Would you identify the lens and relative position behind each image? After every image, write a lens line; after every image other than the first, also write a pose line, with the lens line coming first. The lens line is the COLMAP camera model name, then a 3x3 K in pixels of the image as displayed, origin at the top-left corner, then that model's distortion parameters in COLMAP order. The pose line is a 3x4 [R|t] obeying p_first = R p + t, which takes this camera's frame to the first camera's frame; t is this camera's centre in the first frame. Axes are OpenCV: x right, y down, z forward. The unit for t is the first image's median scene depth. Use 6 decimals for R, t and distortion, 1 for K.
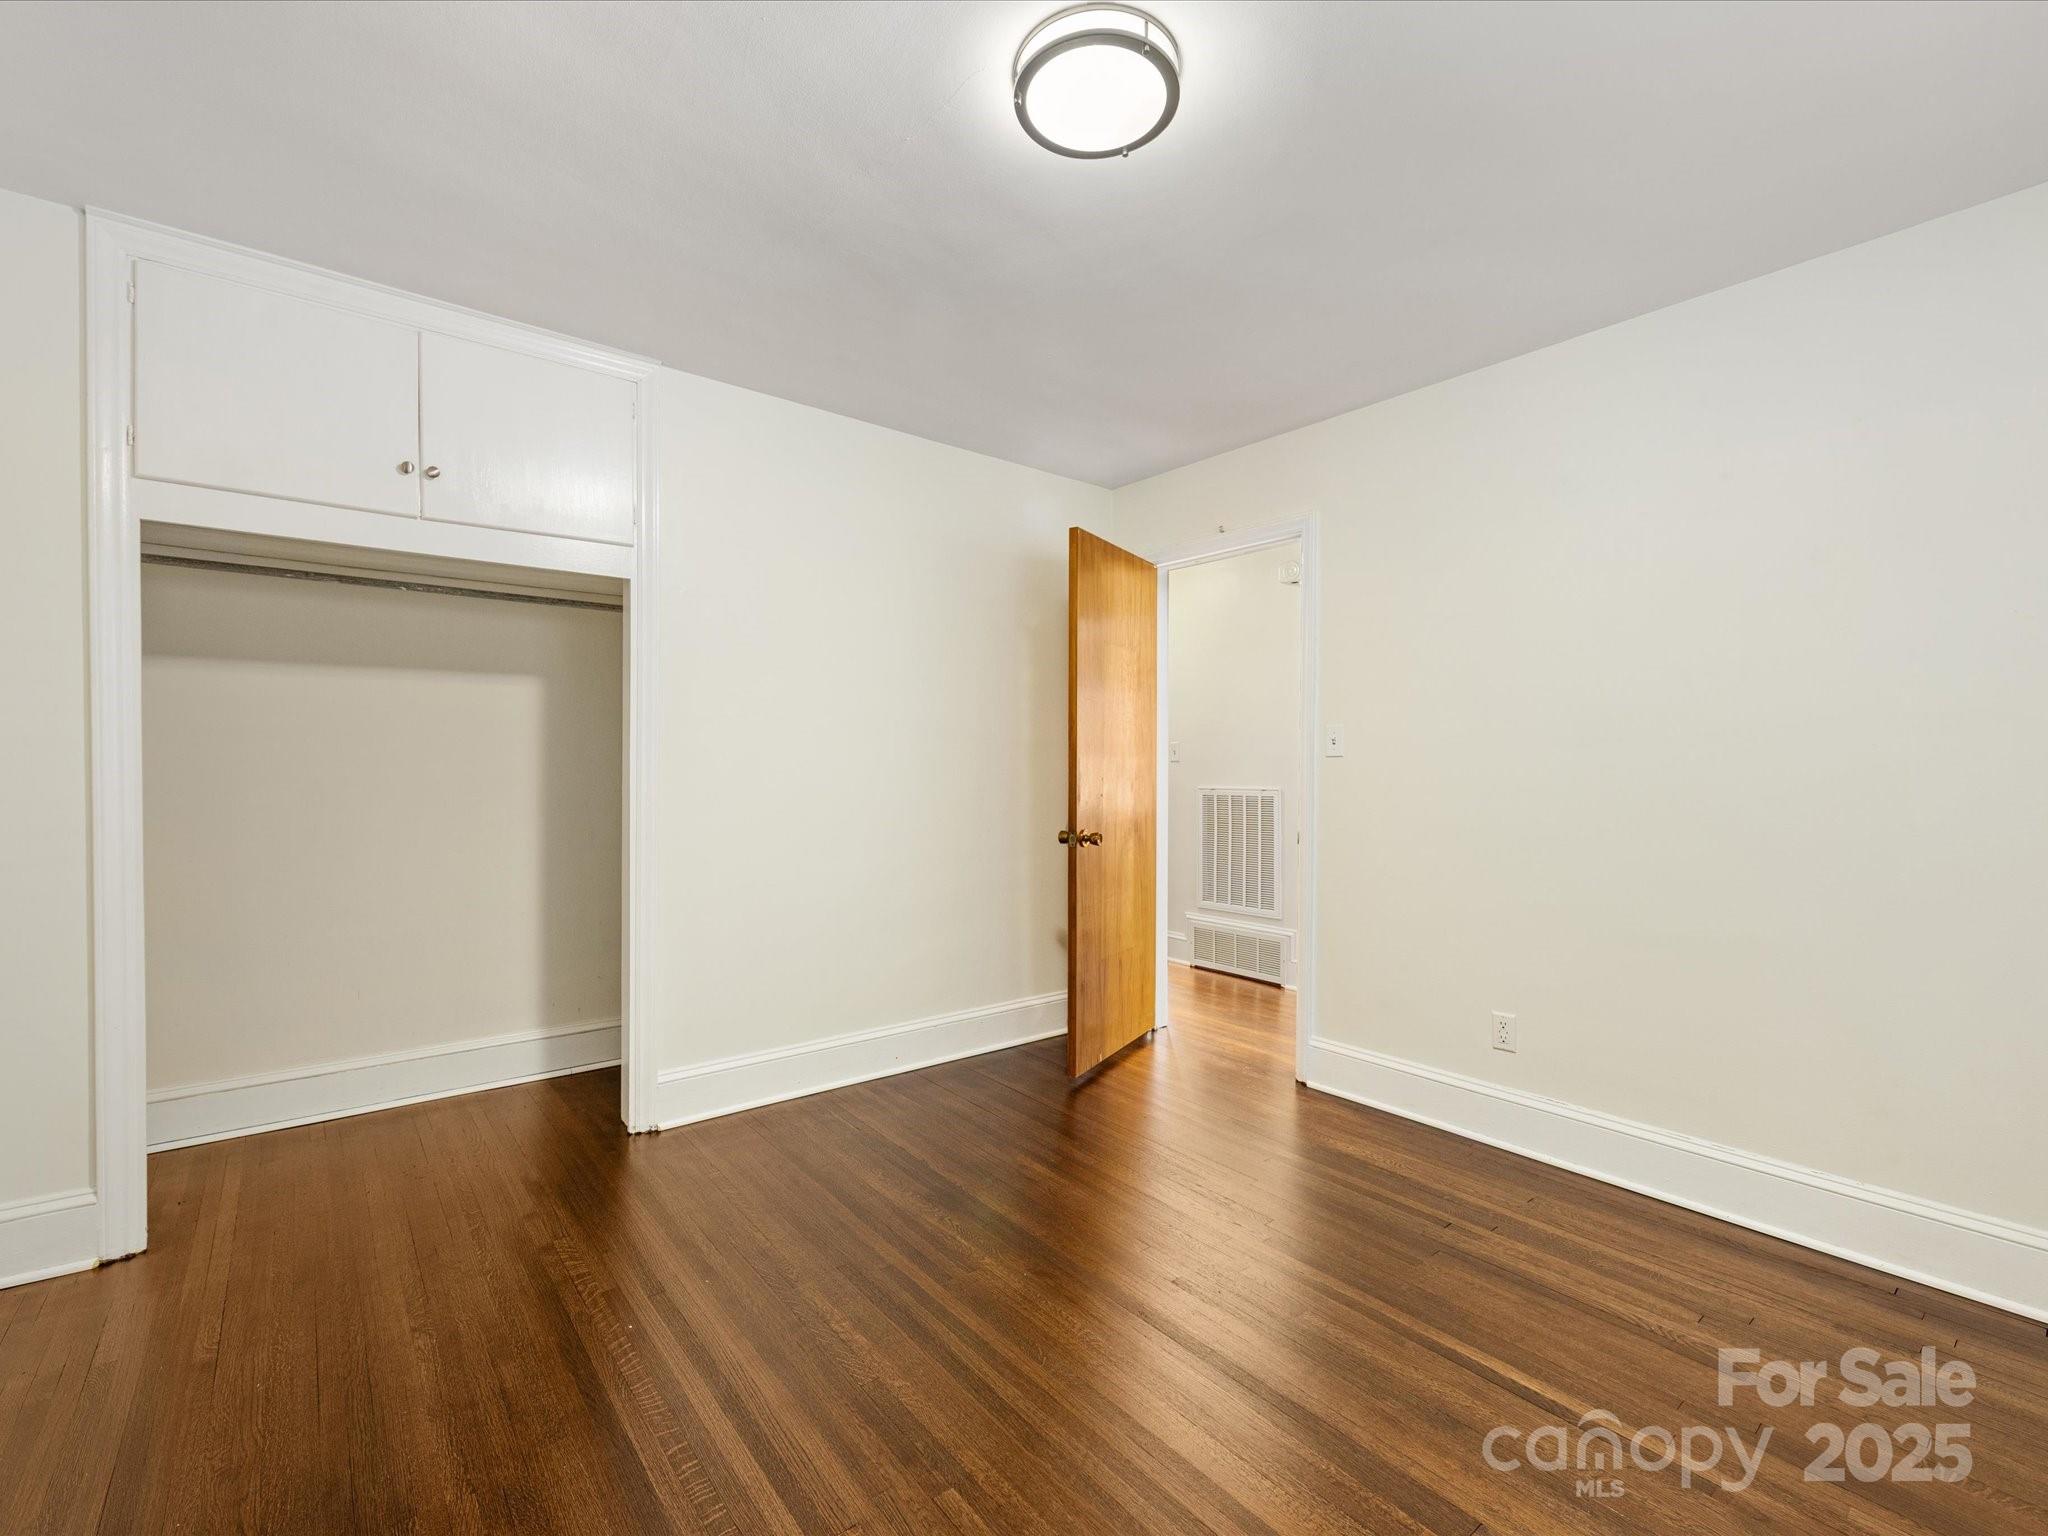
lens RADIAL K [[906.5, 0, 1021.1], [0, 906.5, 772.7], [0, 0, 1]] dist [-0.000244, -0.000236]
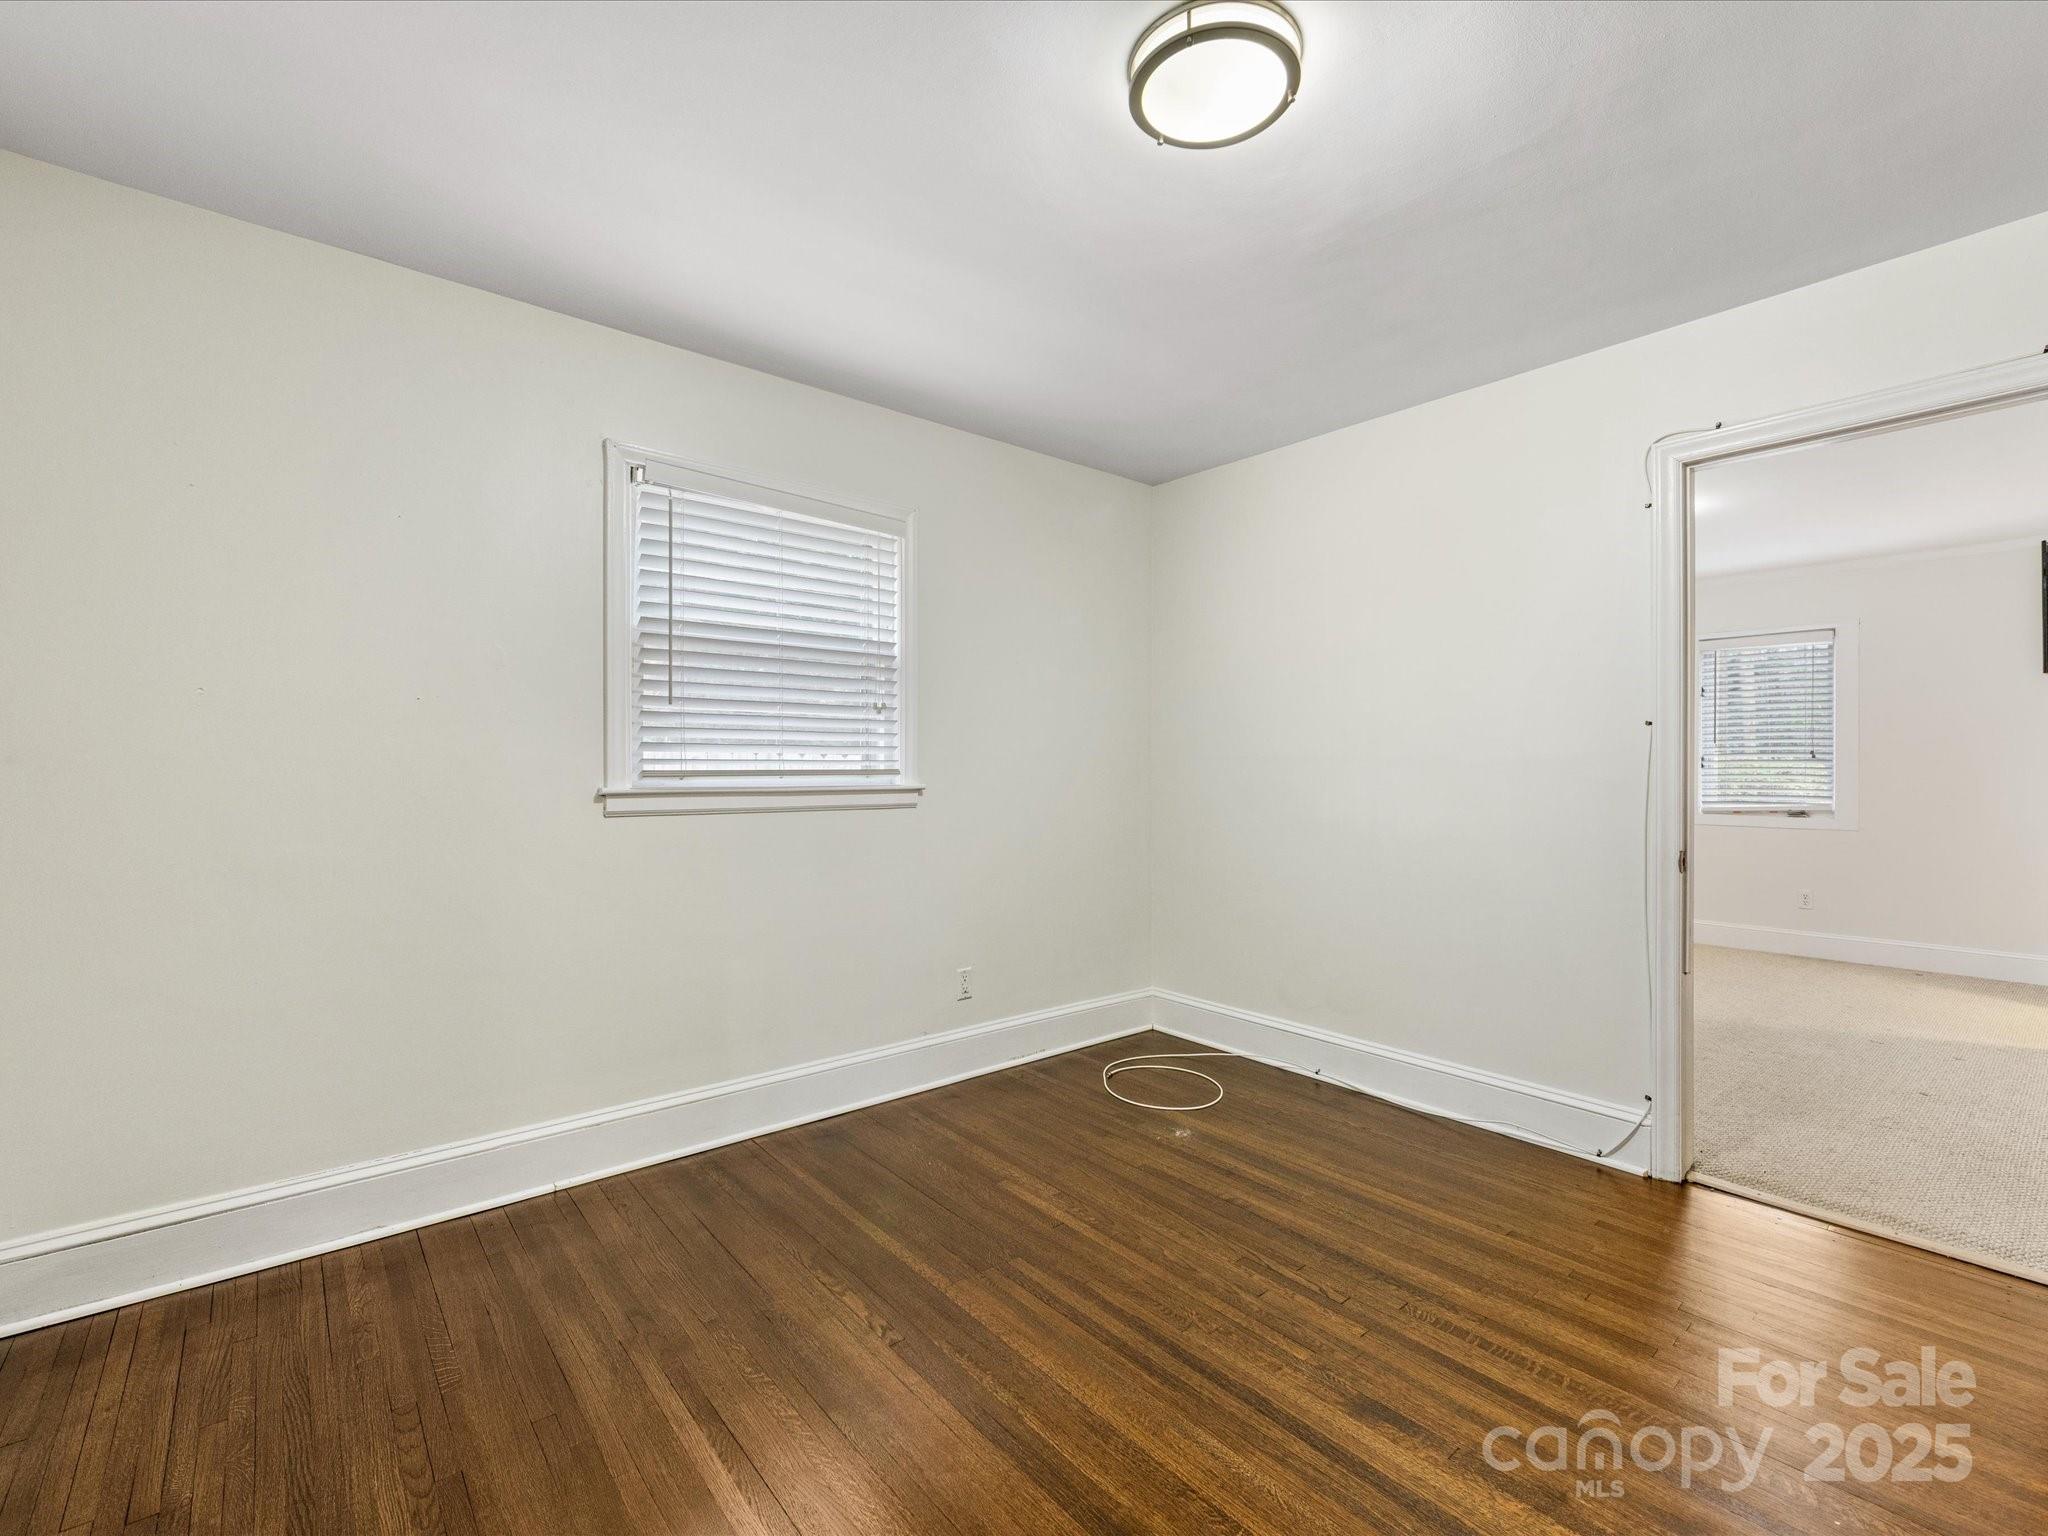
lens RADIAL K [[906.5, 0, 1021.1], [0, 906.5, 772.7], [0, 0, 1]] dist [-0.000244, -0.000236]
pose [[-0.999704, -0.003638, -0.024066, 0.190824], [-0.003978, 0.999892, 0.014129, -0.016420], [0.024012, 0.014221, -0.999611, 1.191450]]
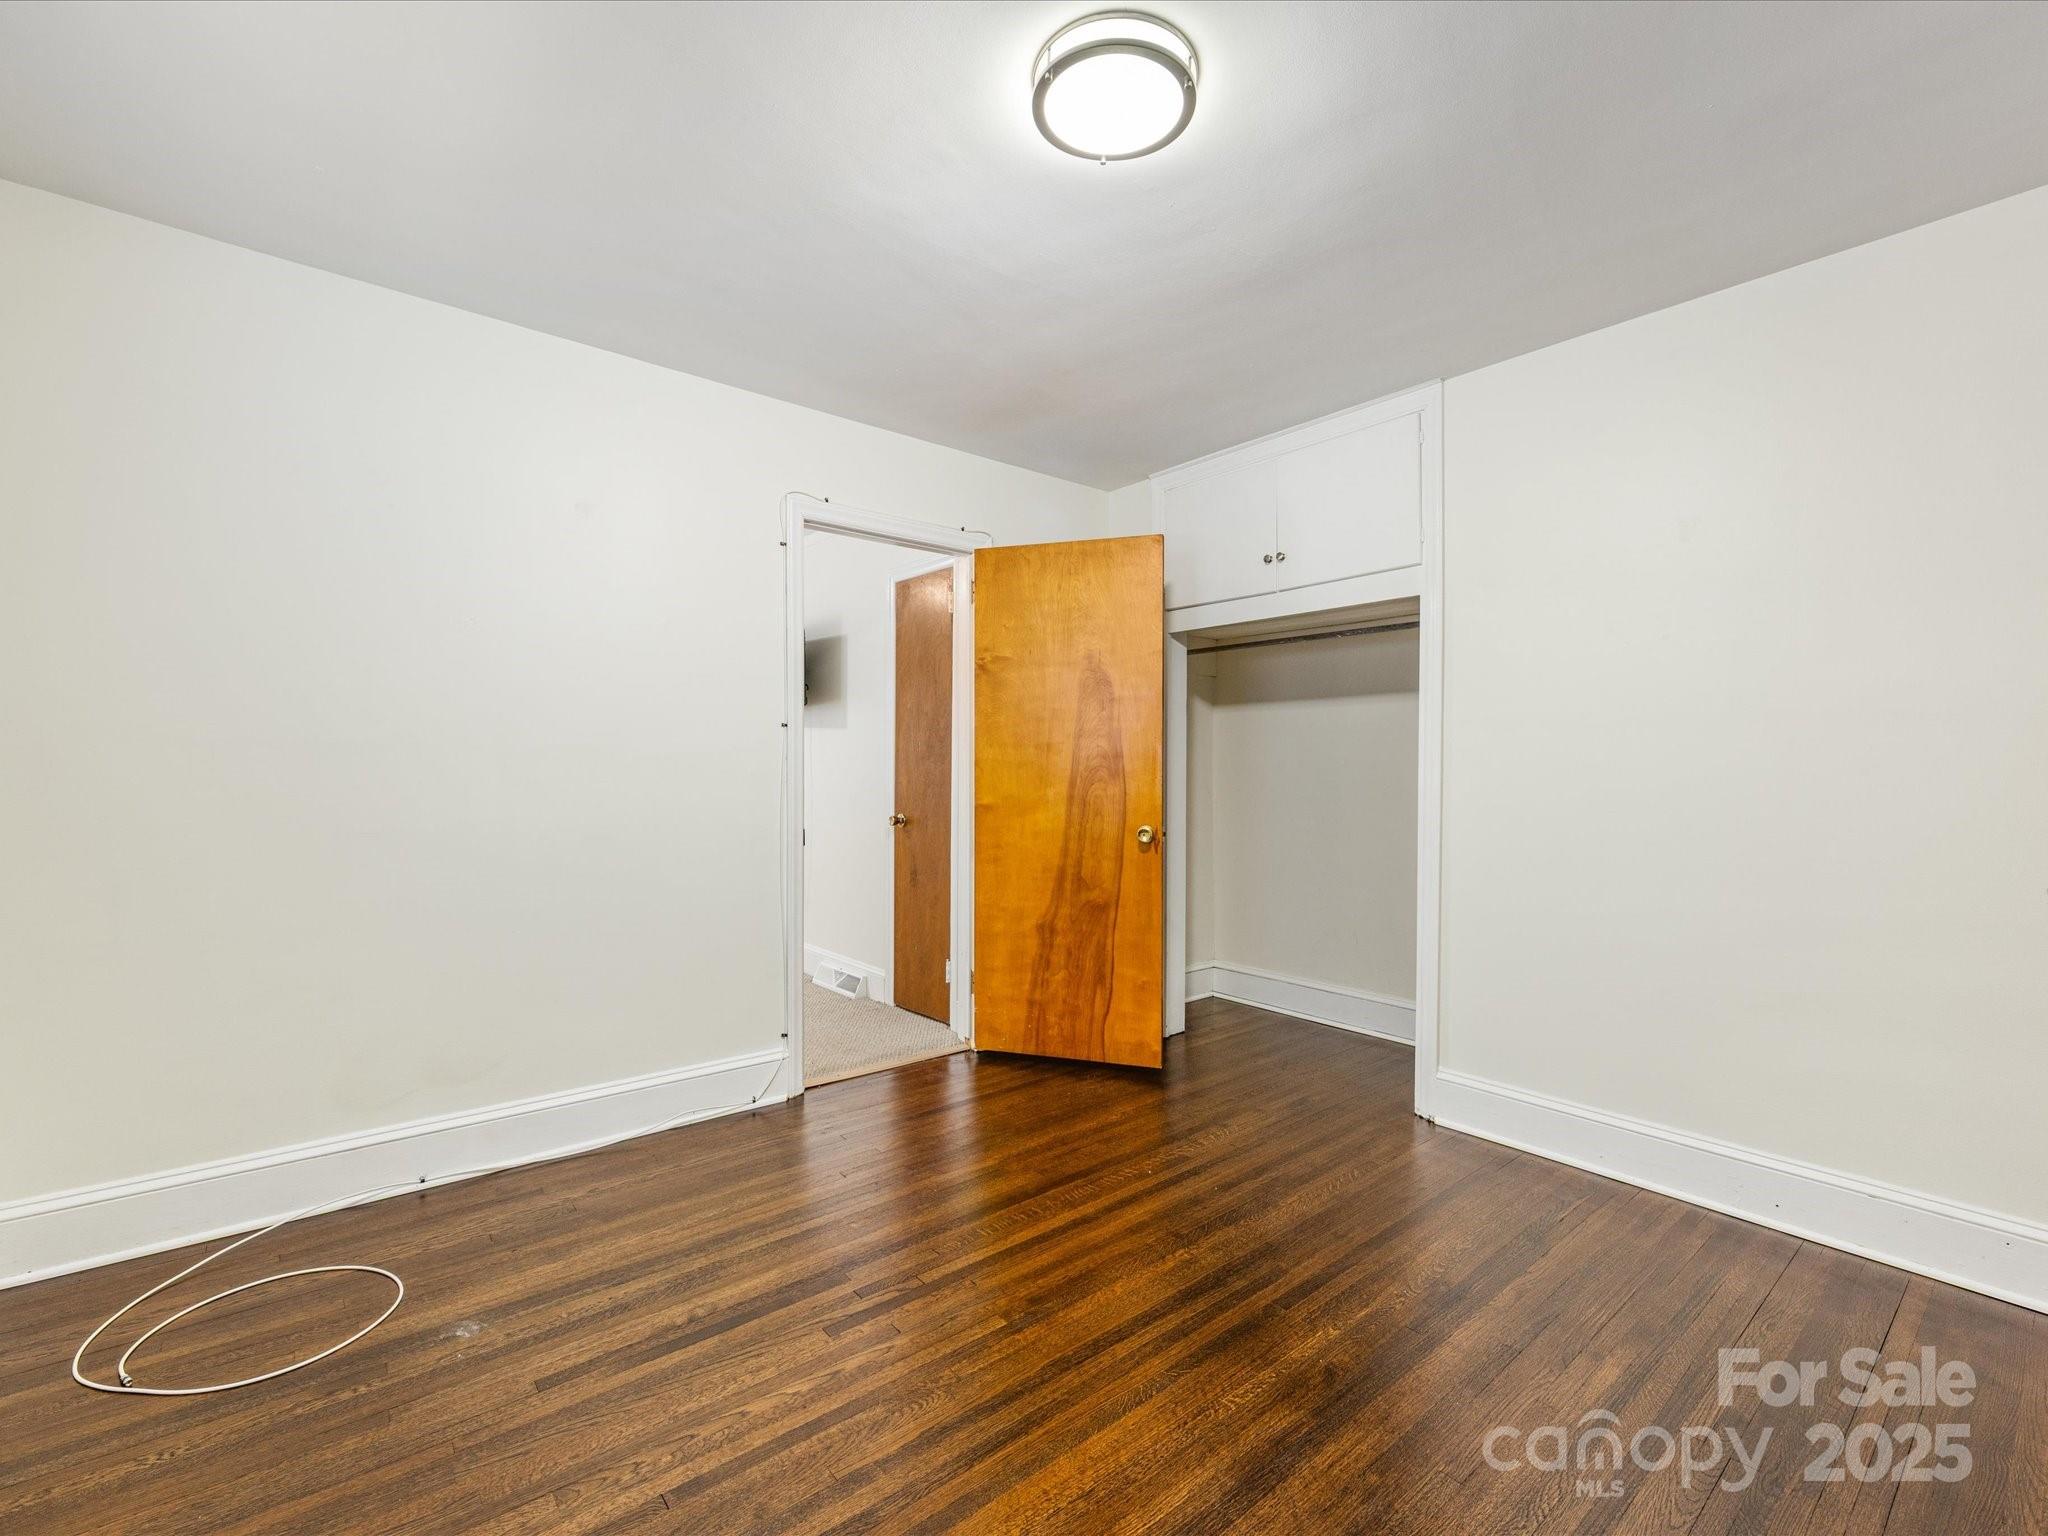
lens RADIAL K [[906.5, 0, 1021.1], [0, 906.5, 772.7], [0, 0, 1]] dist [-0.000244, -0.000236]
pose [[0.013228, 0.004182, -0.999904, 0.657471], [-0.012750, 0.999911, 0.004013, -0.002691], [0.999831, 0.012695, 0.013280, 0.534424]]
